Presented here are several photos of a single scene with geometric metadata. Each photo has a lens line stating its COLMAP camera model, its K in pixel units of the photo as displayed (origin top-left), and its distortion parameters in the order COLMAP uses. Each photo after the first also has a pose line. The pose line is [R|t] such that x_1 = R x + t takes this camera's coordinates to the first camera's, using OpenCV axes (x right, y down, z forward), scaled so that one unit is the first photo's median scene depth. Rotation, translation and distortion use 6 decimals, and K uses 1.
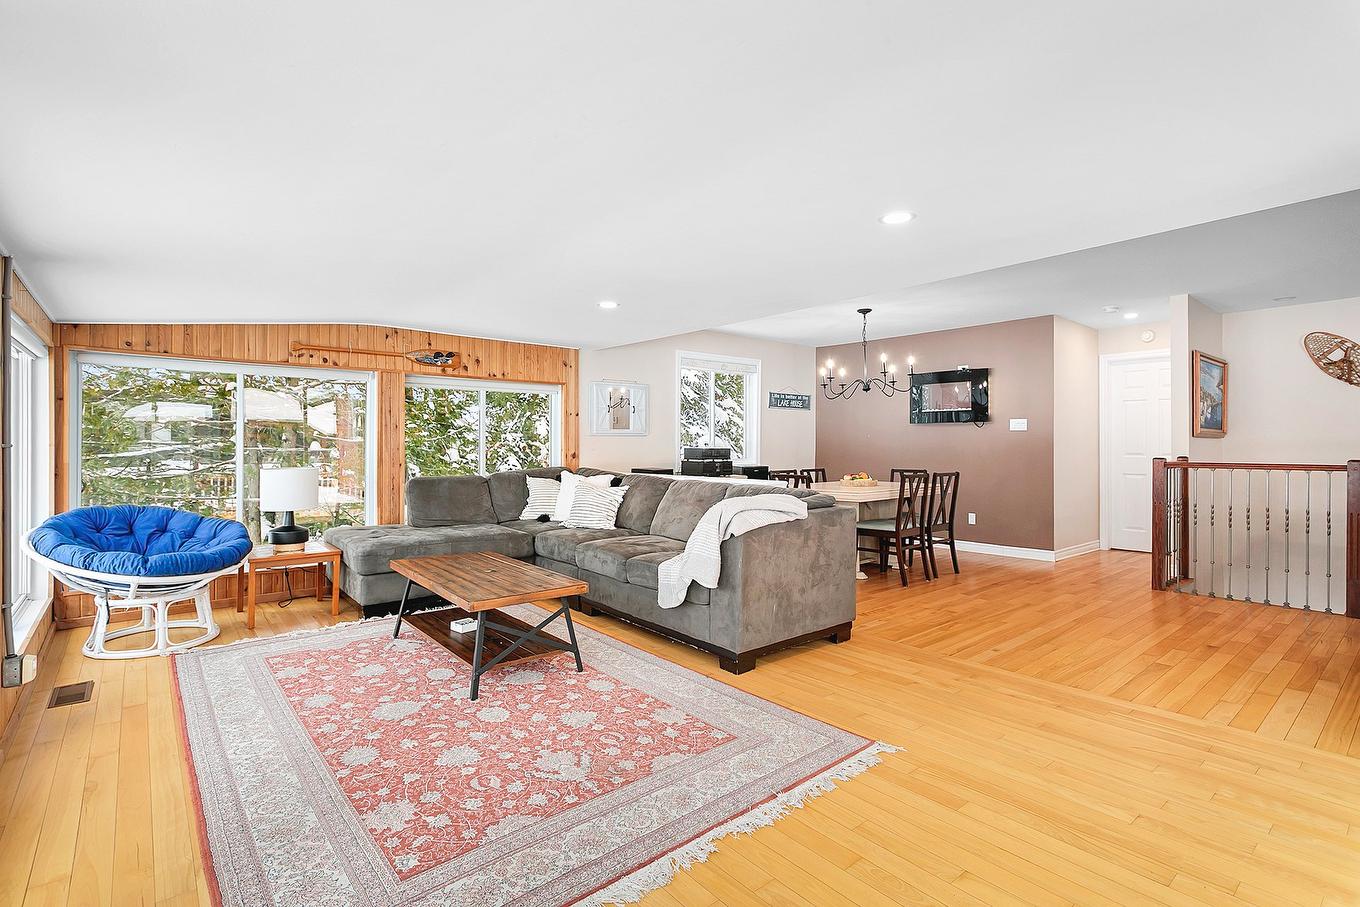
lens RADIAL K [[648.1, 0, 680.8], [0, 648.1, 444.5], [0, 0, 1]] dist [0.000583, 0.000568]
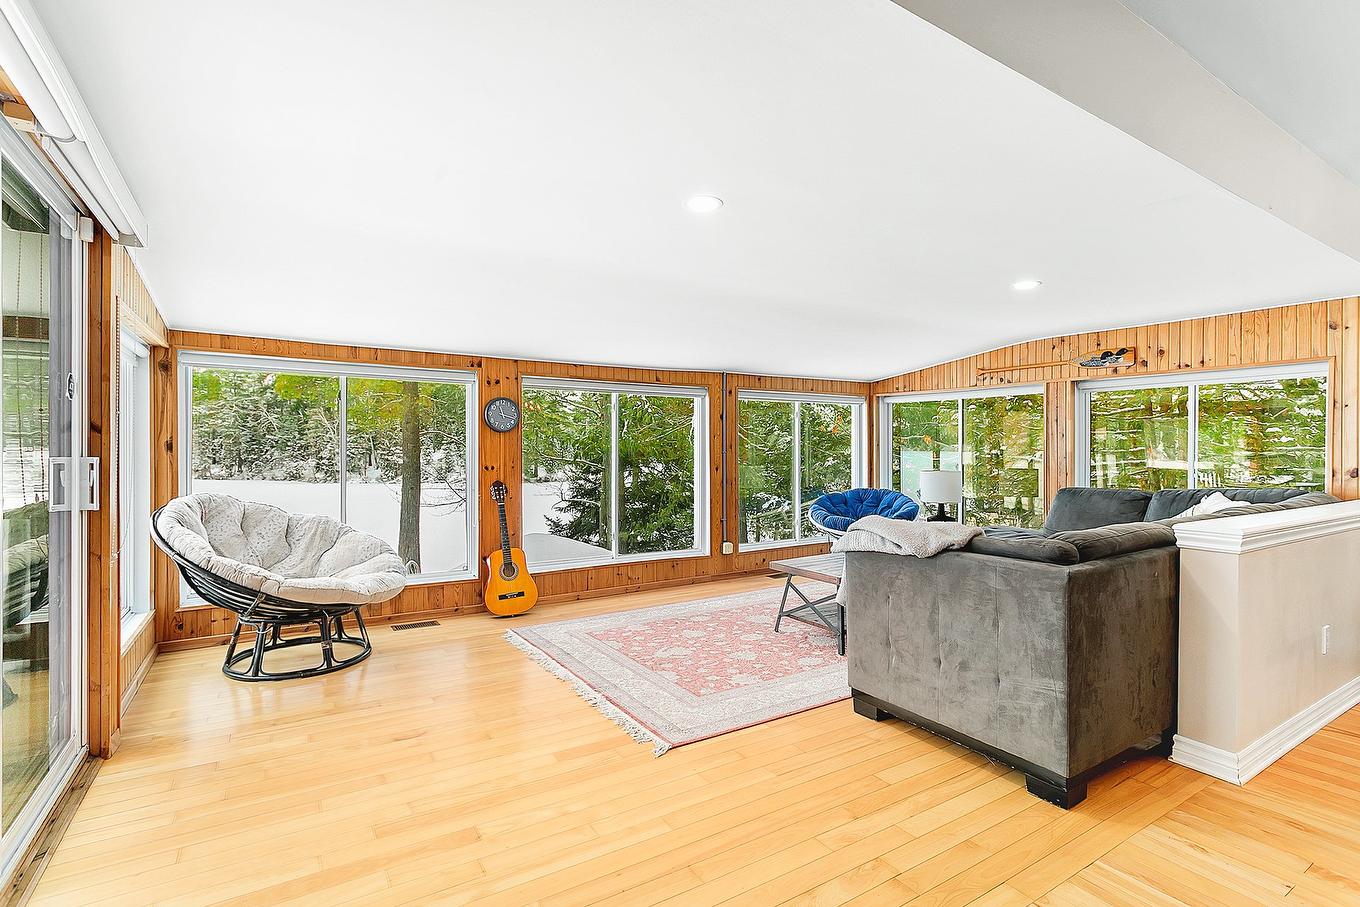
lens RADIAL K [[648.1, 0, 680.8], [0, 648.1, 444.5], [0, 0, 1]] dist [0.000583, 0.000568]
pose [[-0.135168, -0.008159, -0.990789, 1.063807], [-0.005204, 0.999958, -0.007524, -0.004364], [0.990809, 0.004139, -0.135205, 0.933990]]
